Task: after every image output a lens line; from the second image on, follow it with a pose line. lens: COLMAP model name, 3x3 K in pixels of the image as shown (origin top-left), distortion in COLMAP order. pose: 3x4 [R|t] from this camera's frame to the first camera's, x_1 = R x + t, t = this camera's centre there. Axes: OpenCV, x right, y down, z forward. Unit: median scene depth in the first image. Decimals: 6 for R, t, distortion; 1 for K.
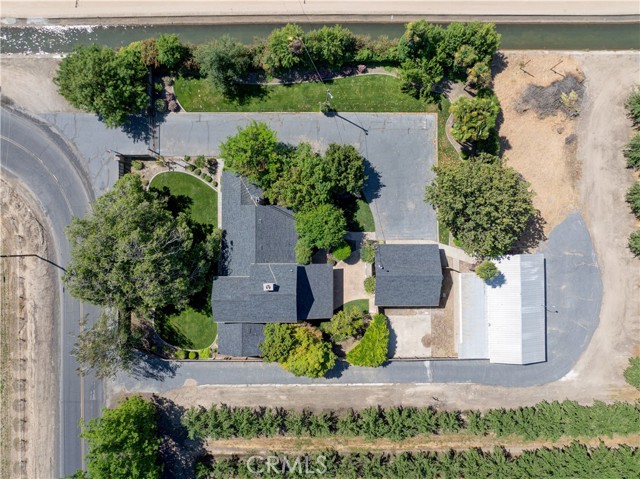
lens RADIAL K [[451.2, 0, 320.0], [0, 451.2, 239.5], [0, 0, 1]] dist [-0.047471, 0.013563]
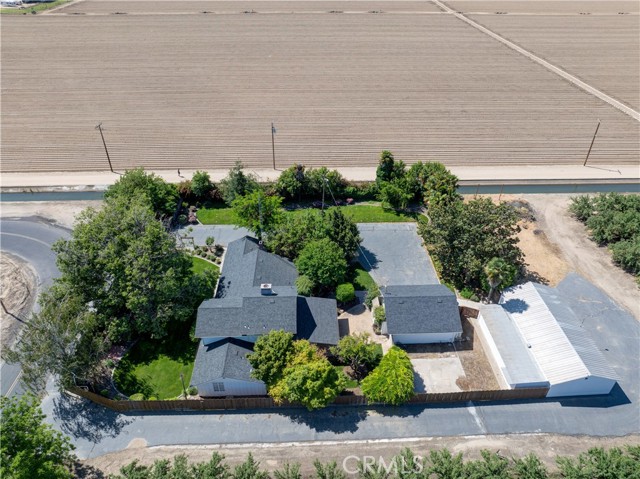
lens RADIAL K [[451.2, 0, 320.0], [0, 451.2, 239.5], [0, 0, 1]] dist [-0.047471, 0.013563]
pose [[0.999571, -0.013107, 0.026198, -0.025092], [0.028950, 0.578609, -0.815091, 0.702955], [-0.004475, 0.815500, 0.578740, 0.353068]]
